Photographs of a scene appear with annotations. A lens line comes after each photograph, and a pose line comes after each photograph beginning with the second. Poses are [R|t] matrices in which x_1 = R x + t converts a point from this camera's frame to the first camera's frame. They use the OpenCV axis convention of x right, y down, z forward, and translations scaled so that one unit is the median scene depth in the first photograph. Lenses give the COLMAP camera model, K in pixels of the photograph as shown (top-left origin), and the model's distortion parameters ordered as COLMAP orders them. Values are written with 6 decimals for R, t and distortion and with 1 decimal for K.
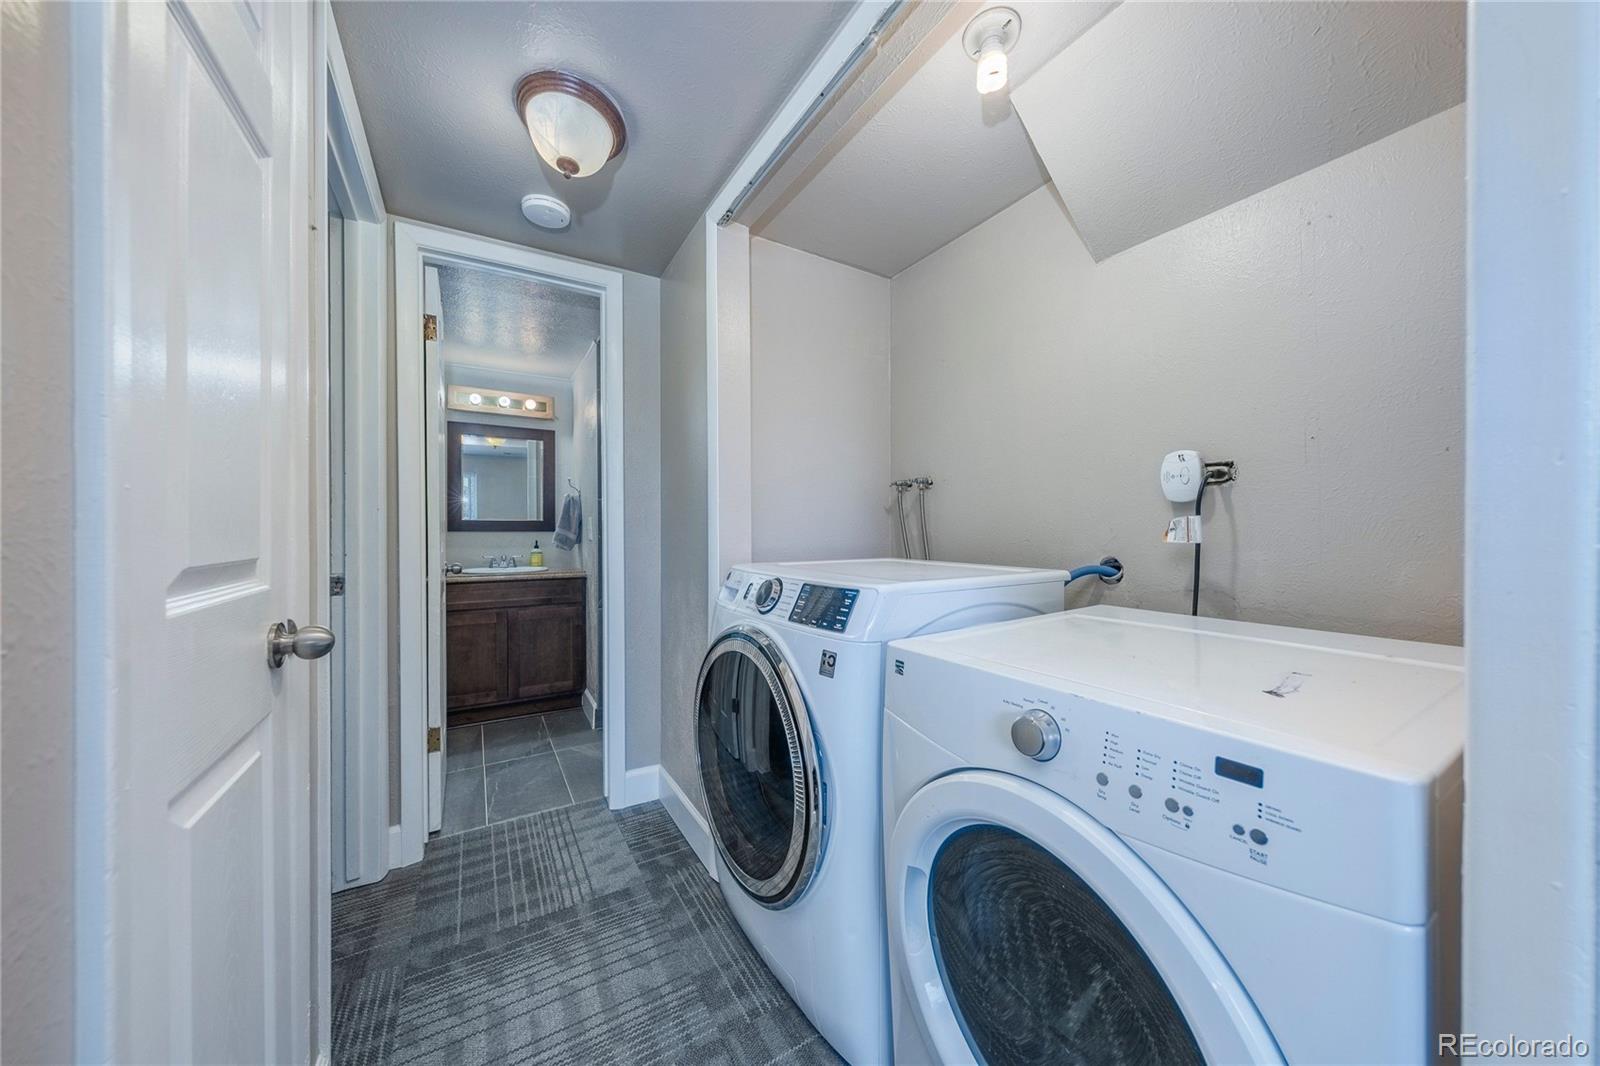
lens RADIAL K [[553.2, 0, 792.4], [0, 553.2, 531.5], [0, 0, 1]] dist [-0.008931, 0.000854]
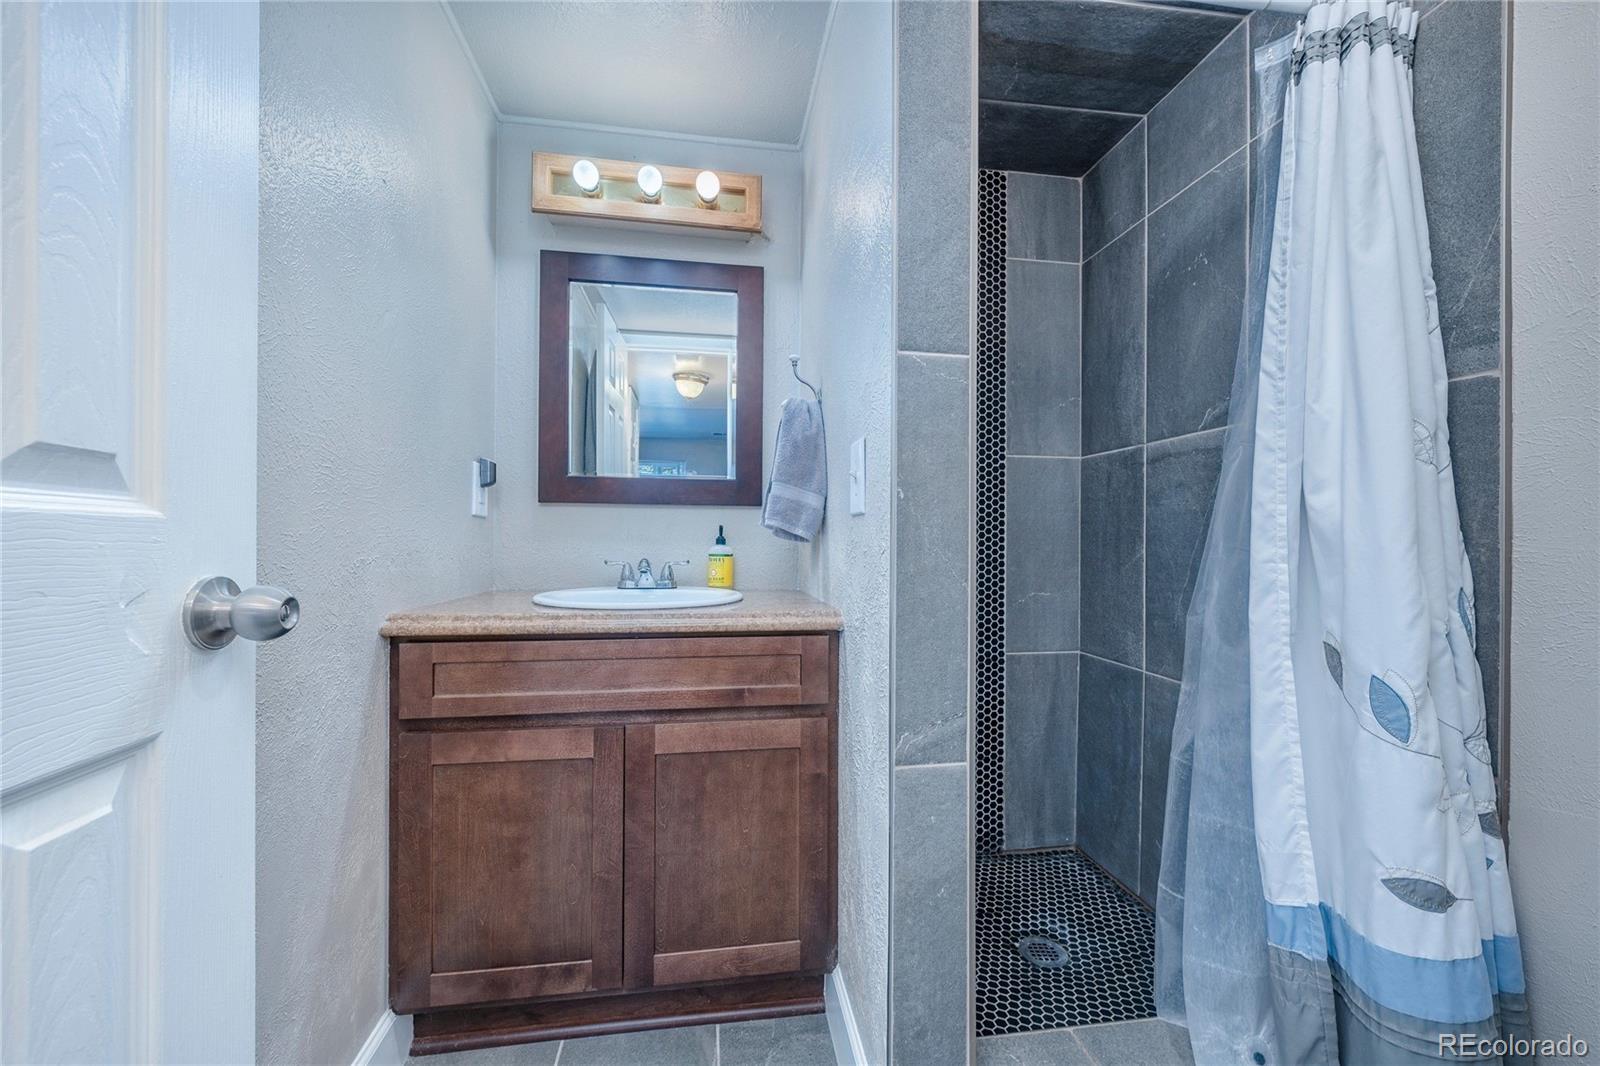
lens RADIAL K [[597.2, 0, 792.8], [0, 597.2, 526.4], [0, 0, 1]] dist [0.013642, -0.001723]
pose [[0.925209, 0.008262, -0.379369, -0.266707], [-0.009353, 0.999956, -0.001032, 0.018162], [0.379344, 0.004503, 0.925245, 0.662413]]
